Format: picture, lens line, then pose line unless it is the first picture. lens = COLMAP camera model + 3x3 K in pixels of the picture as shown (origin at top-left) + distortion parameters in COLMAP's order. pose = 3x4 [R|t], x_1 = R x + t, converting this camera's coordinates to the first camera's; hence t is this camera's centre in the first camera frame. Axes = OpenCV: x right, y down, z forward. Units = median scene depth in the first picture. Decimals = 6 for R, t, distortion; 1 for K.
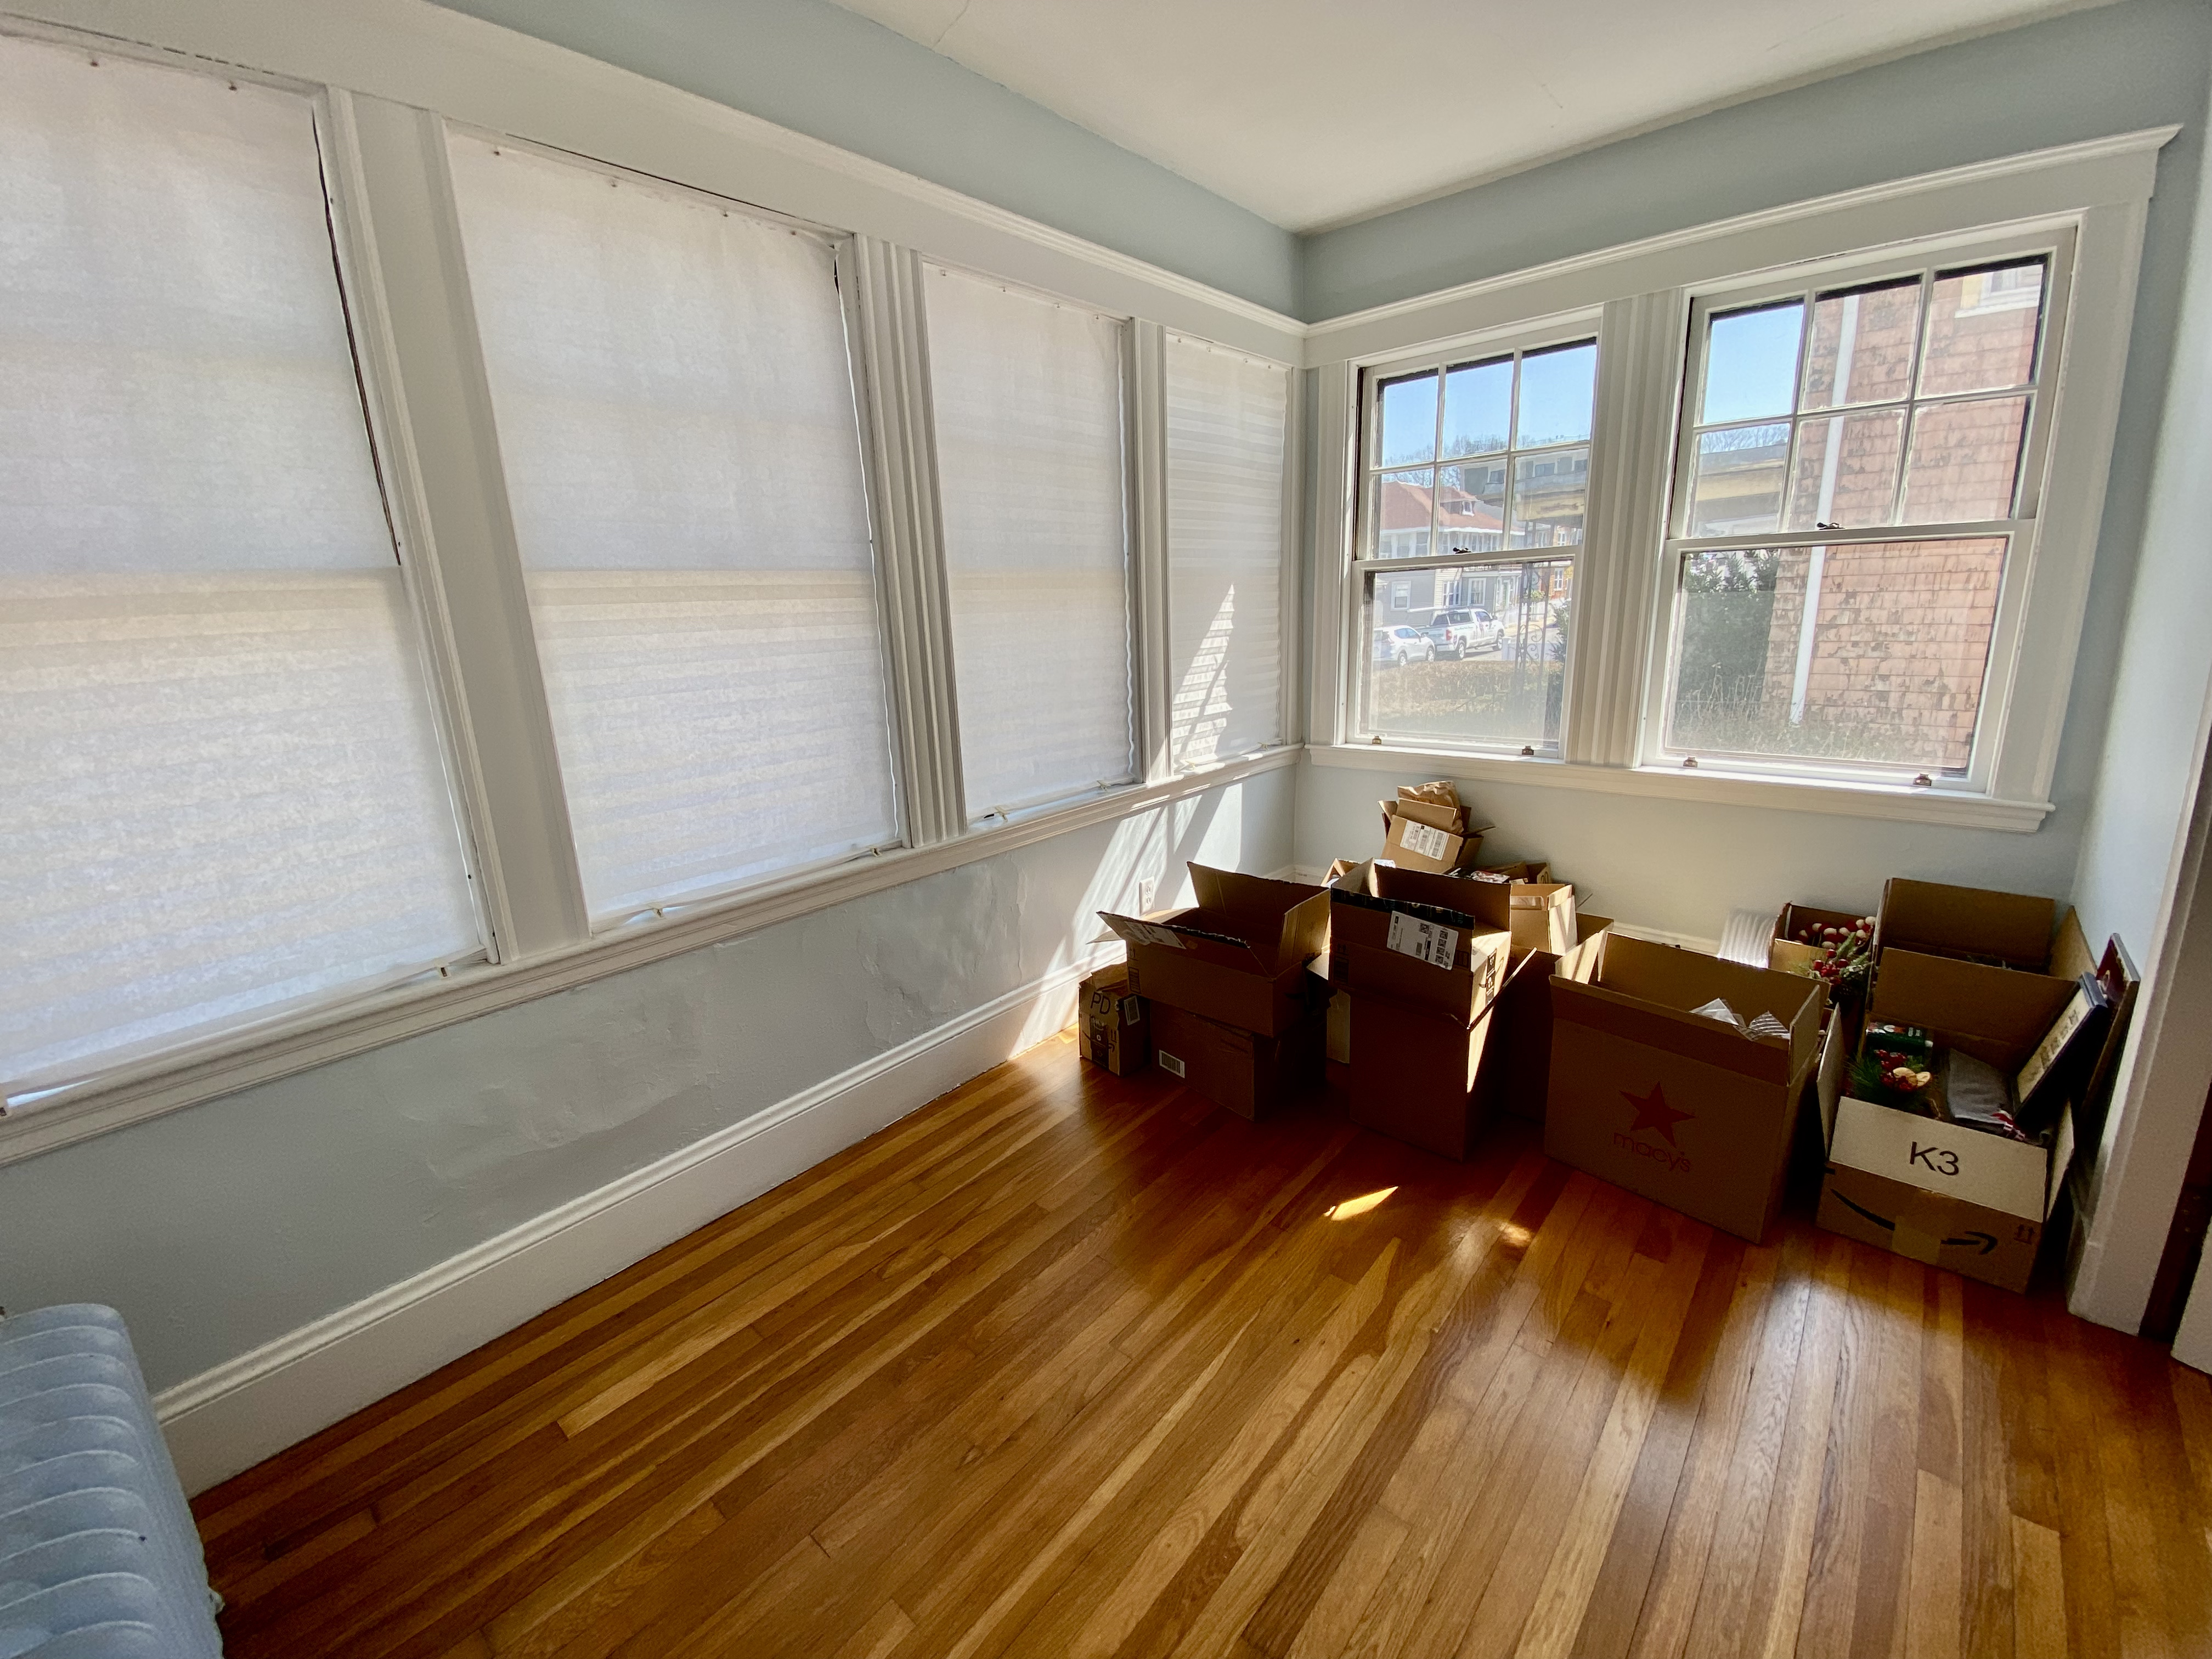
lens RADIAL K [[877.0, 0, 1124.4], [0, 877.0, 835.5], [0, 0, 1]] dist [-0.008832, -0.007904]
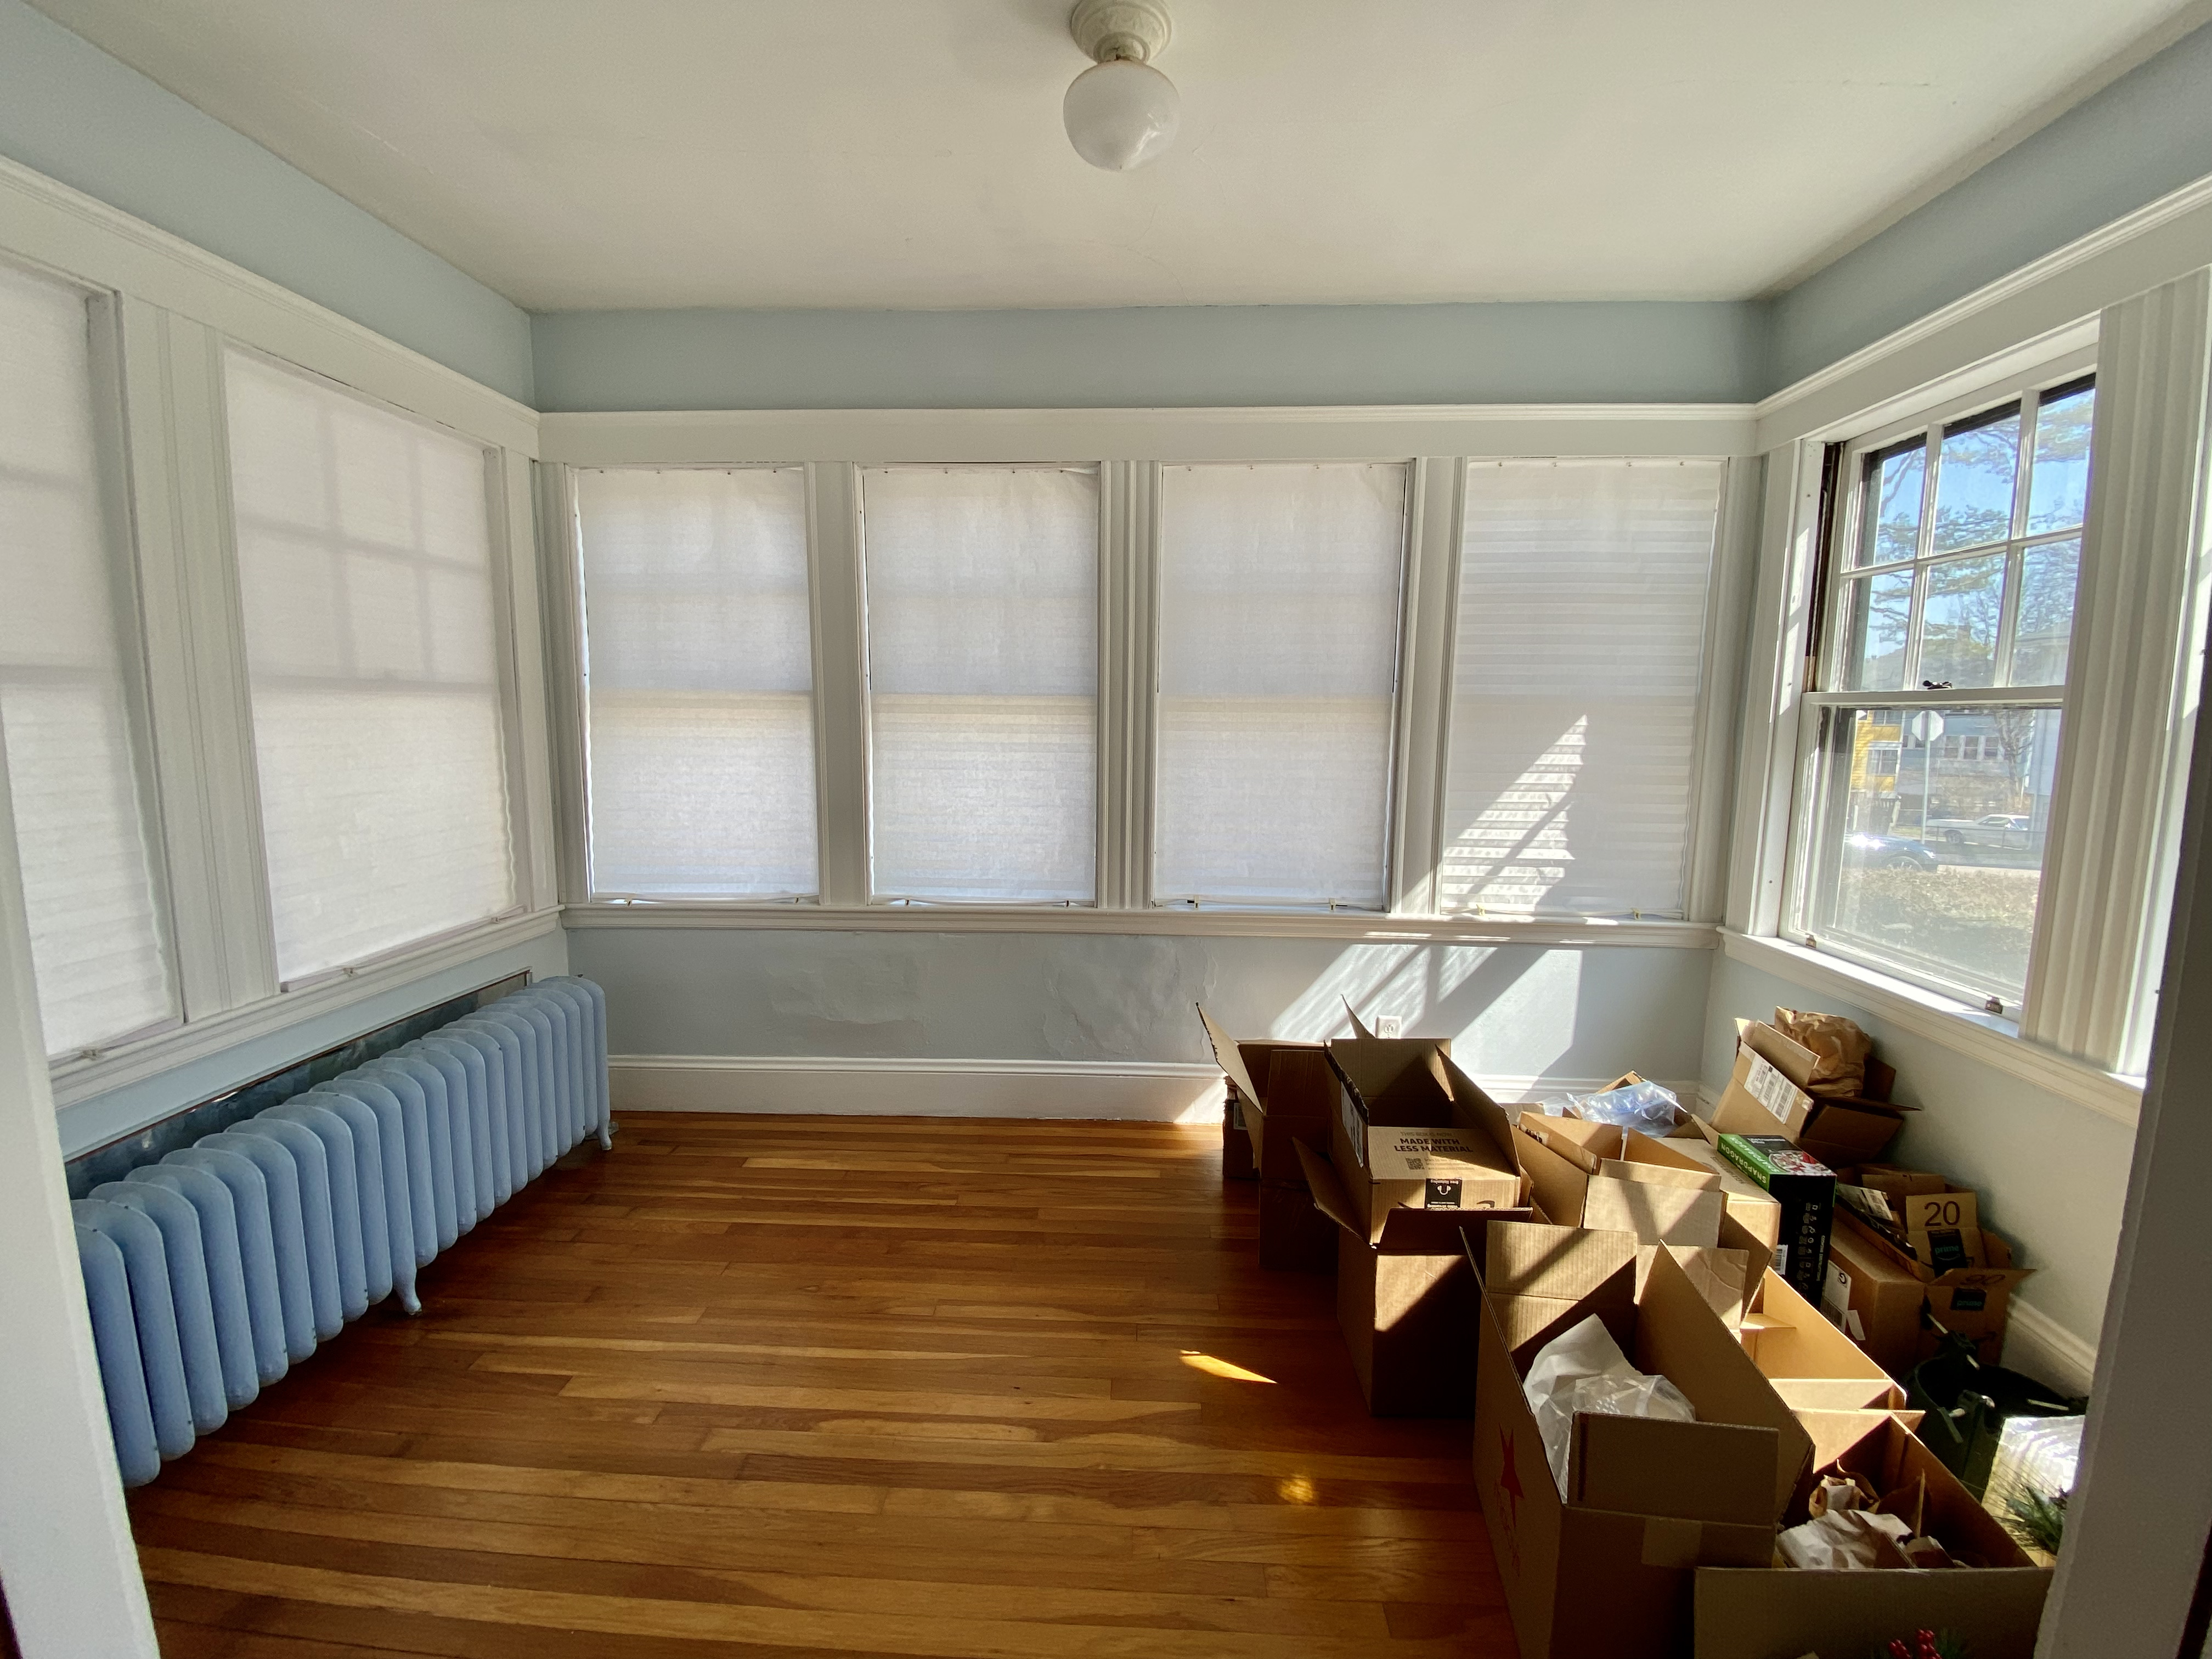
lens RADIAL K [[877.0, 0, 1082.7], [0, 877.0, 822.5], [0, 0, 1]] dist [-0.008832, -0.007904]
pose [[0.625174, 0.146577, -0.766598, 0.586776], [-0.232606, 0.972564, -0.003736, -0.082012], [0.745018, 0.180651, 0.642116, 0.127354]]
